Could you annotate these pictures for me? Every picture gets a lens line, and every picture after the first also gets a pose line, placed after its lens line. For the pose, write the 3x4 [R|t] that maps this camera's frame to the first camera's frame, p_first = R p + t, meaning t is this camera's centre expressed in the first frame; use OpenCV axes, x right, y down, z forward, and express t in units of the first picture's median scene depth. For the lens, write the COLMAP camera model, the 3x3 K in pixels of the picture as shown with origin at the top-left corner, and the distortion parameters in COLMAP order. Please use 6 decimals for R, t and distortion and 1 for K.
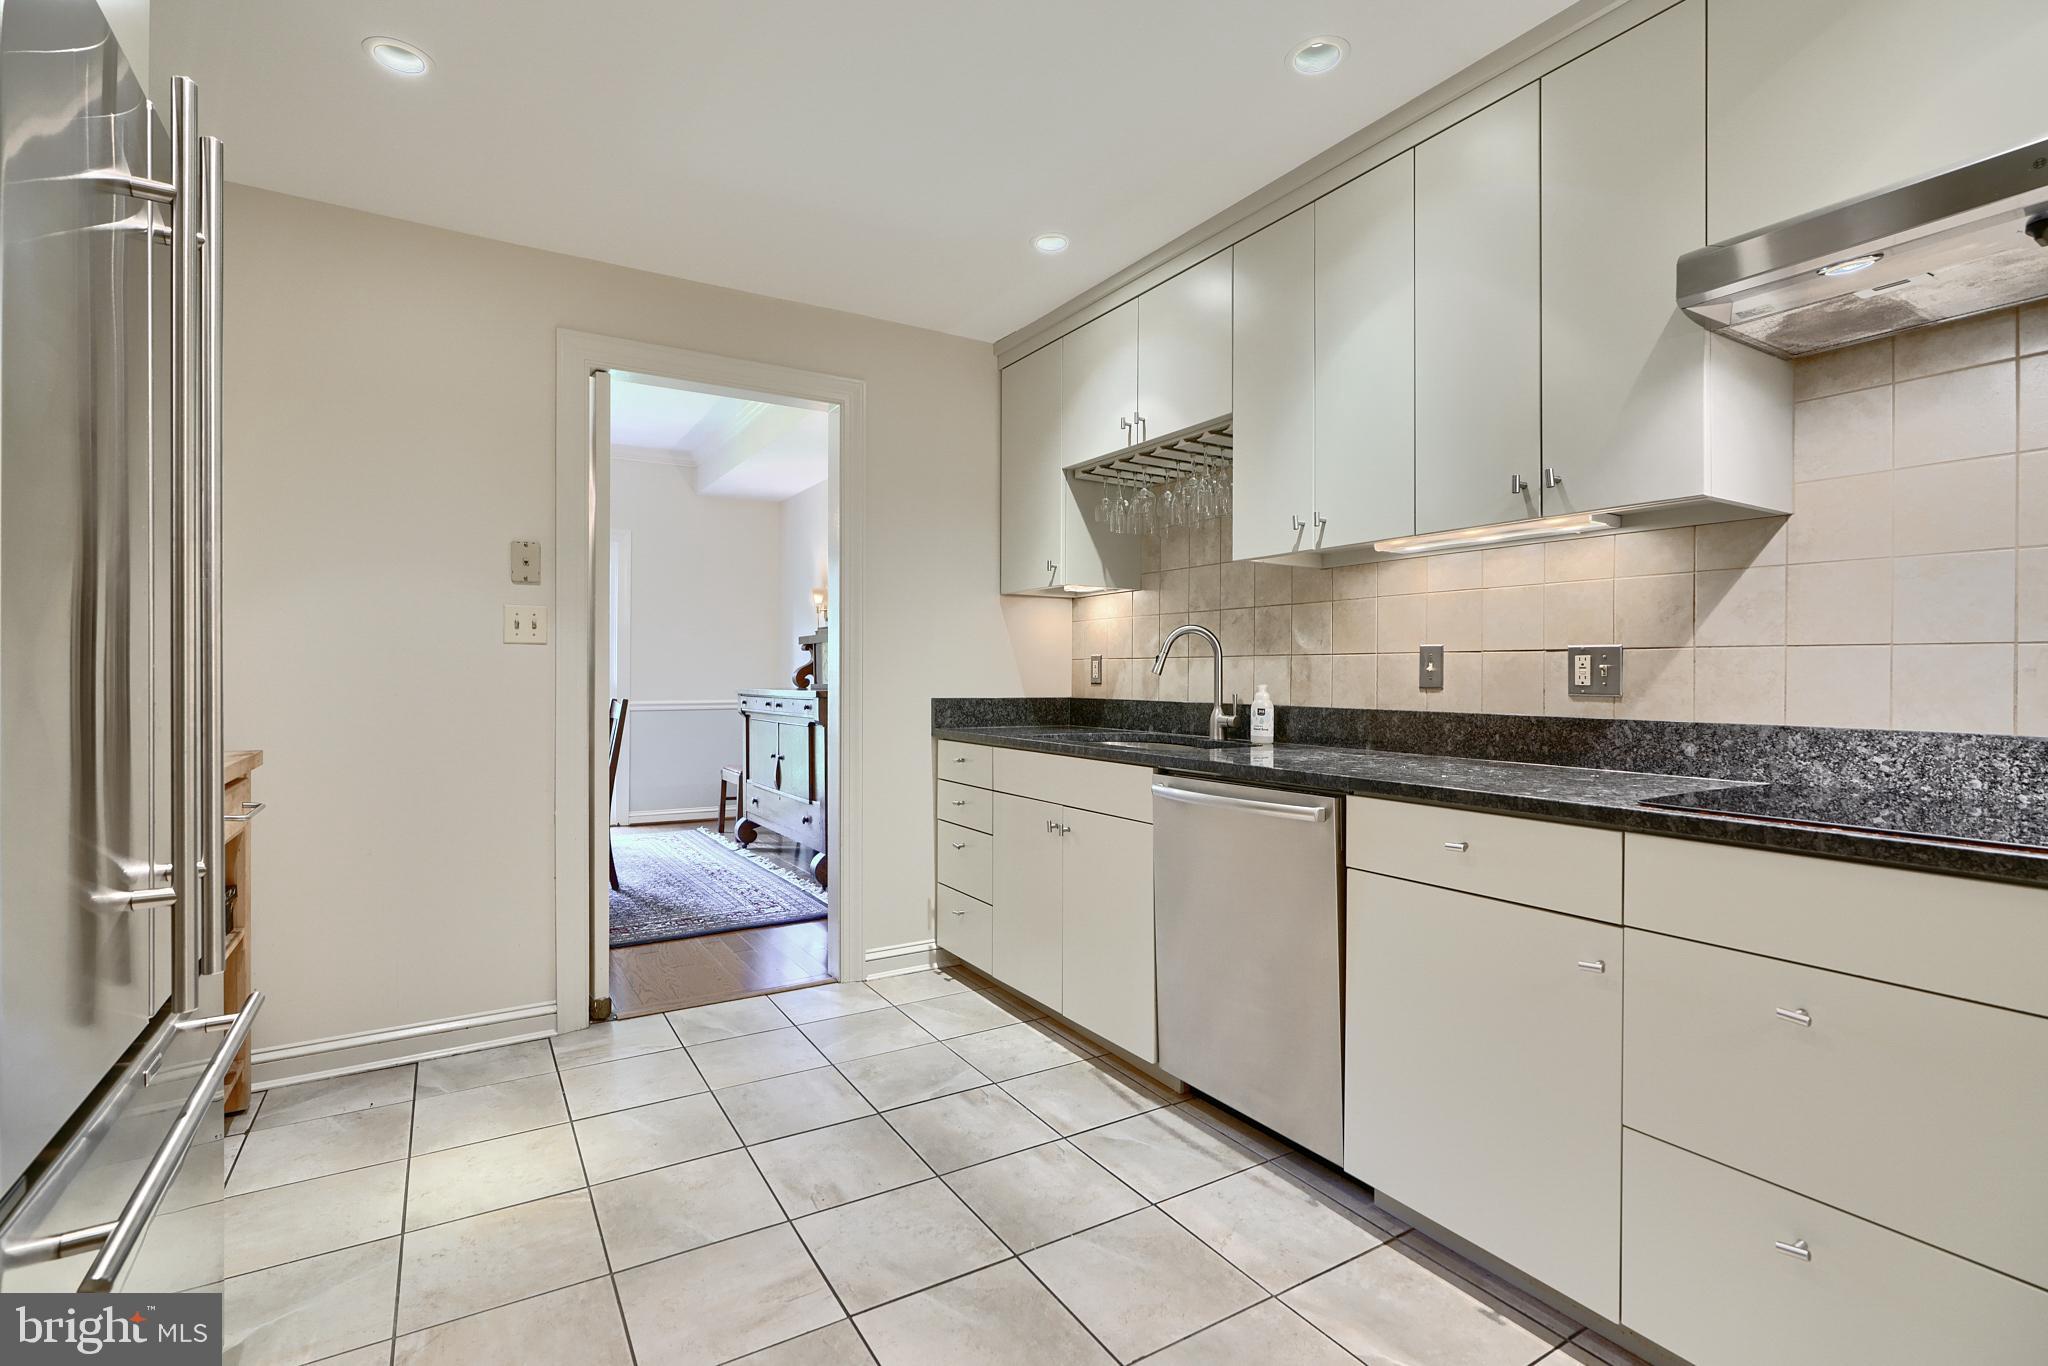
lens RADIAL K [[941.2, 0, 1025.6], [0, 941.2, 674.9], [0, 0, 1]] dist [-0.008640, 0.005968]
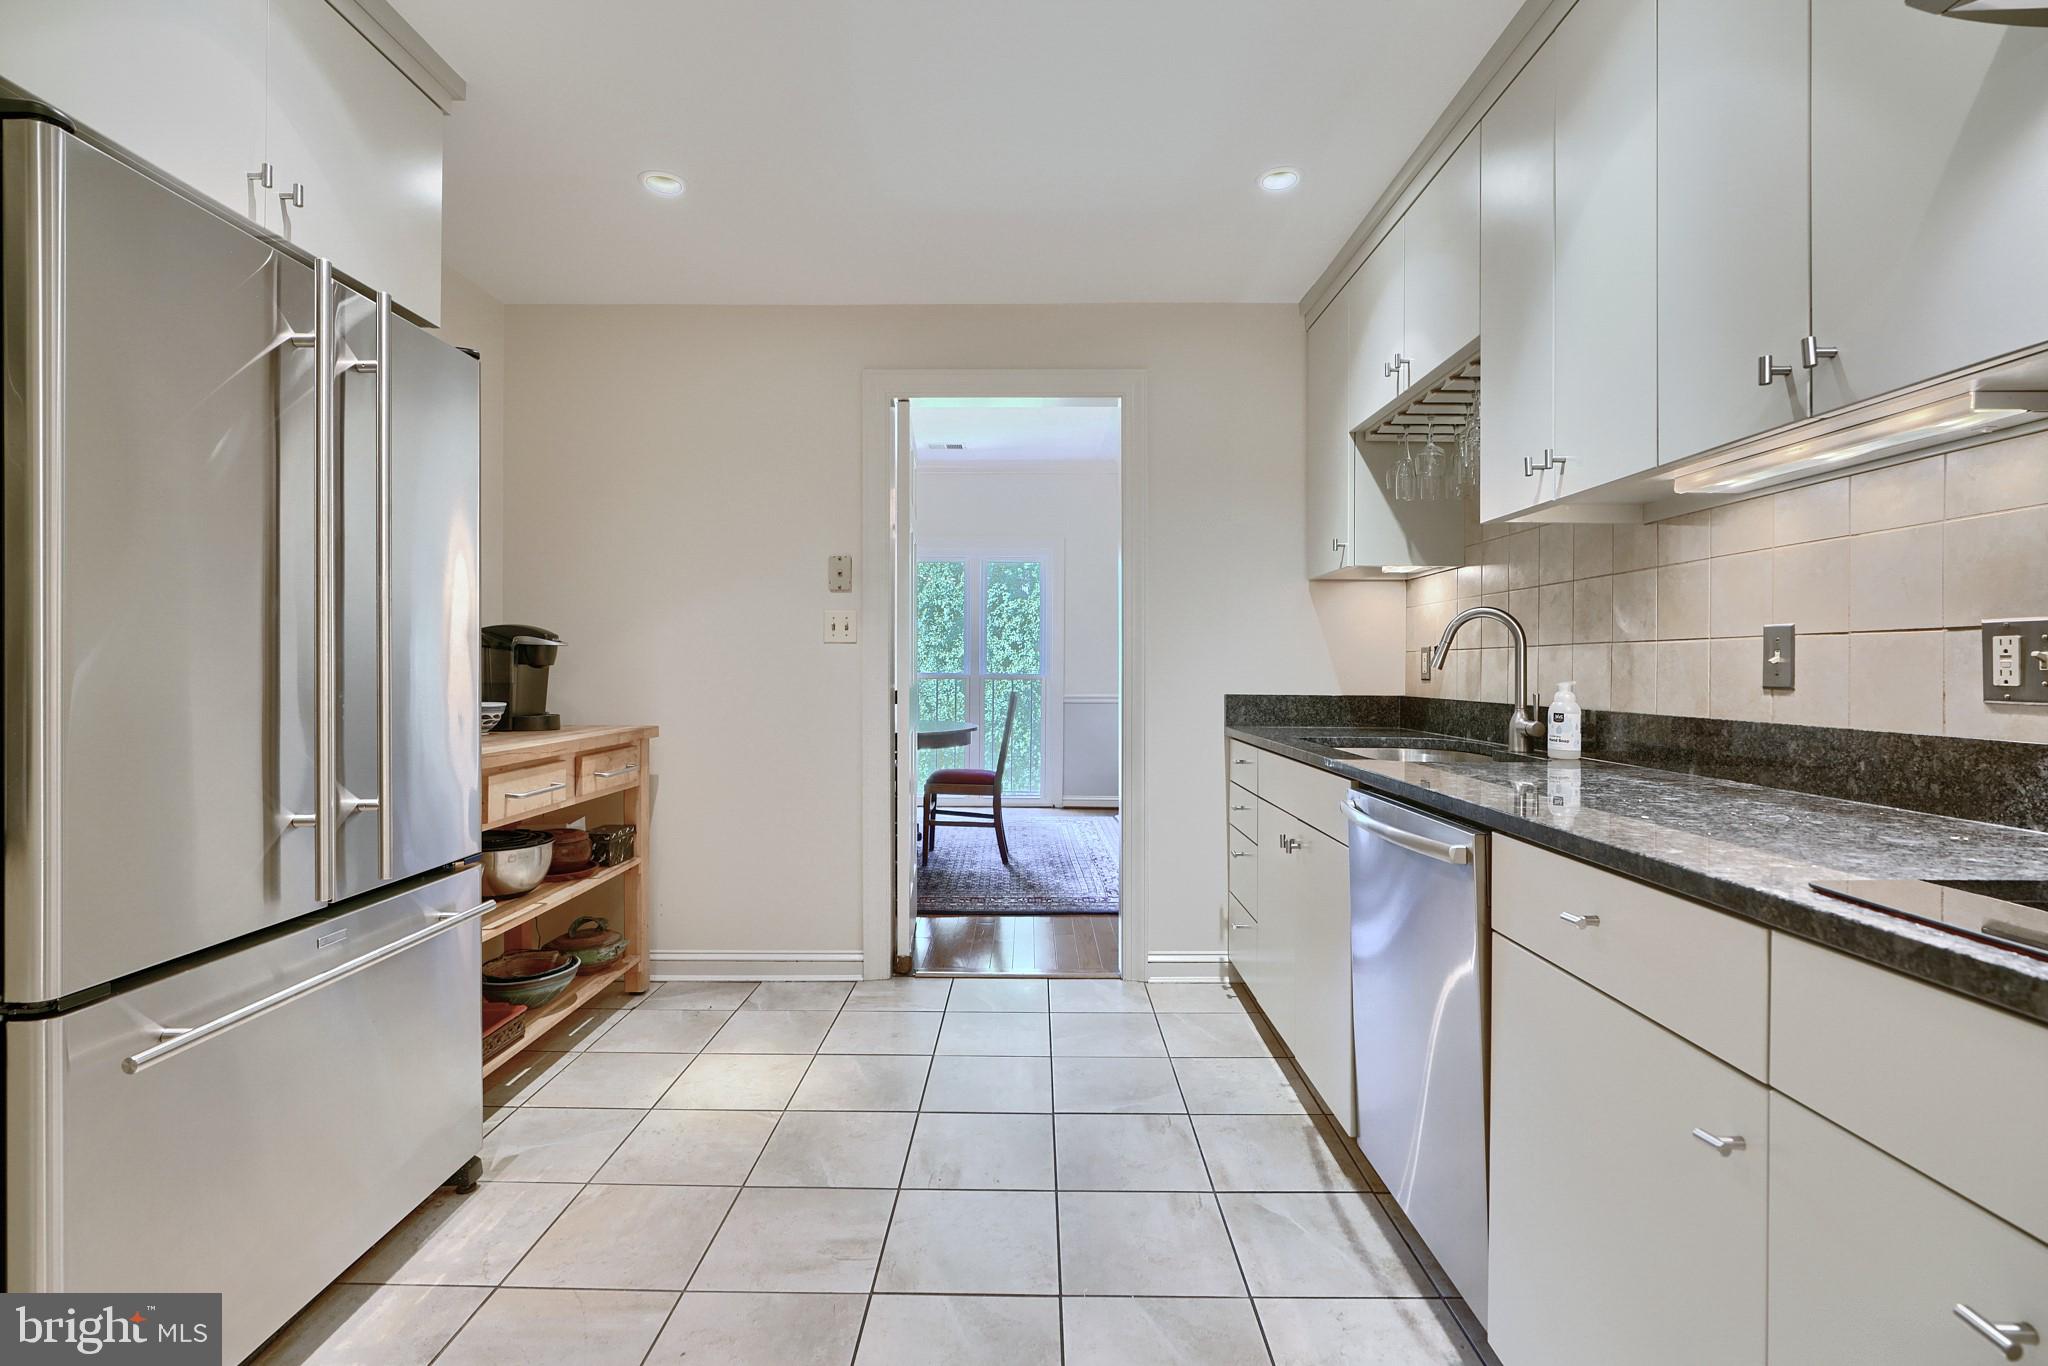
lens RADIAL K [[941.2, 0, 1024.4], [0, 941.2, 669.5], [0, 0, 1]] dist [-0.008640, 0.005968]
pose [[0.847303, -0.000275, -0.531110, 0.315484], [0.000001, 1.000000, -0.000517, 0.000918], [0.531110, 0.000437, 0.847303, 0.137047]]
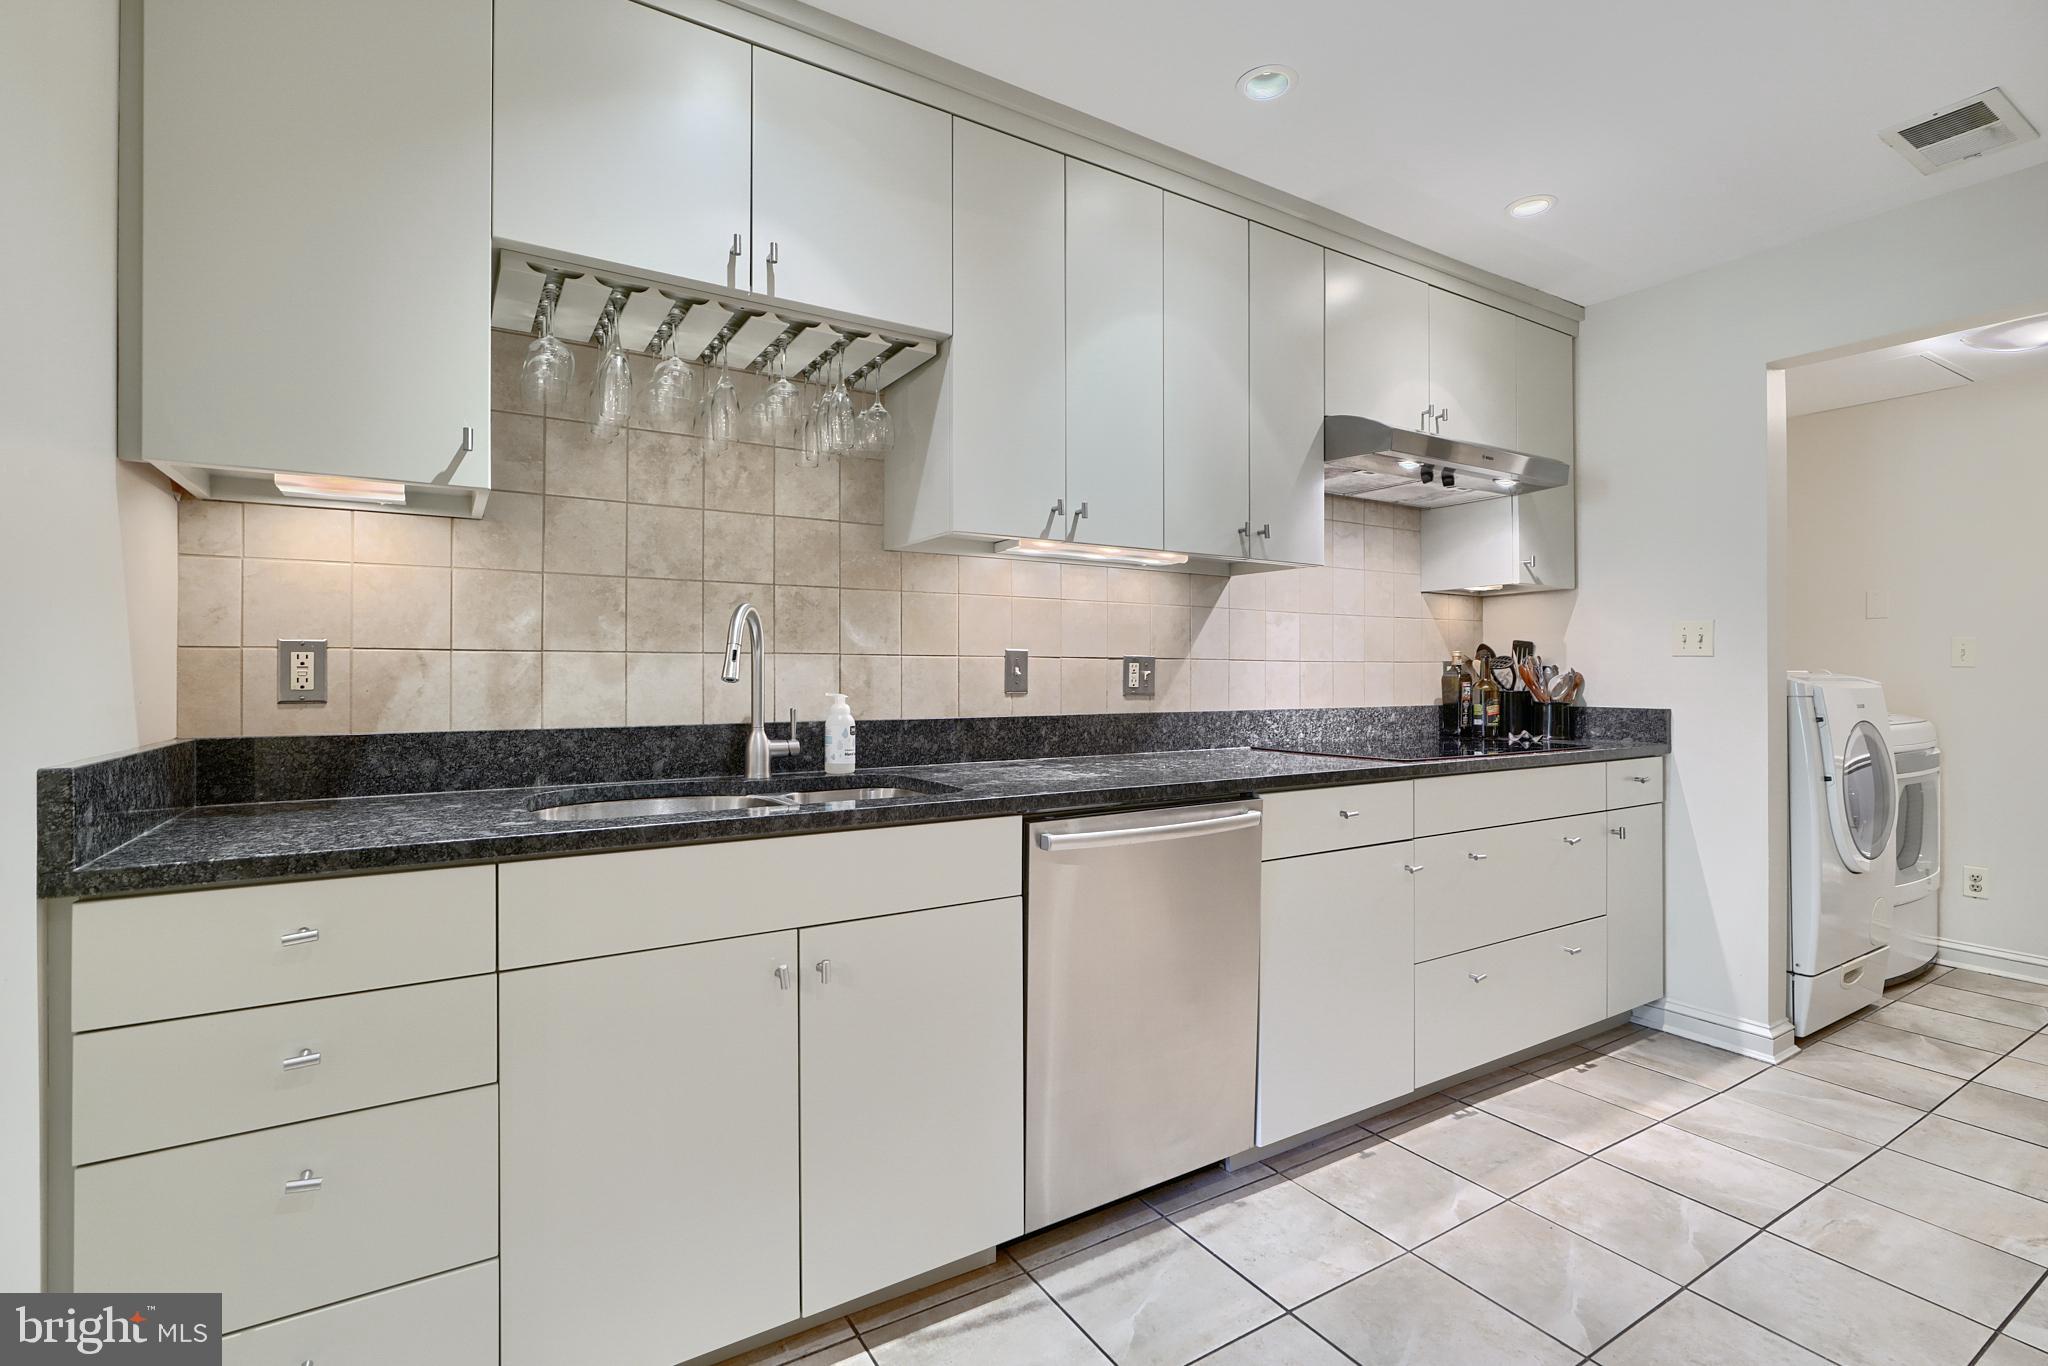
lens RADIAL K [[941.2, 0, 1017.0], [0, 941.2, 674.1], [0, 0, 1]] dist [-0.008640, 0.005968]
pose [[-0.004449, -0.003905, 0.999982, -0.539136], [-0.000572, 0.999992, 0.003903, -0.008991], [-0.999990, -0.000555, -0.004451, 0.957492]]
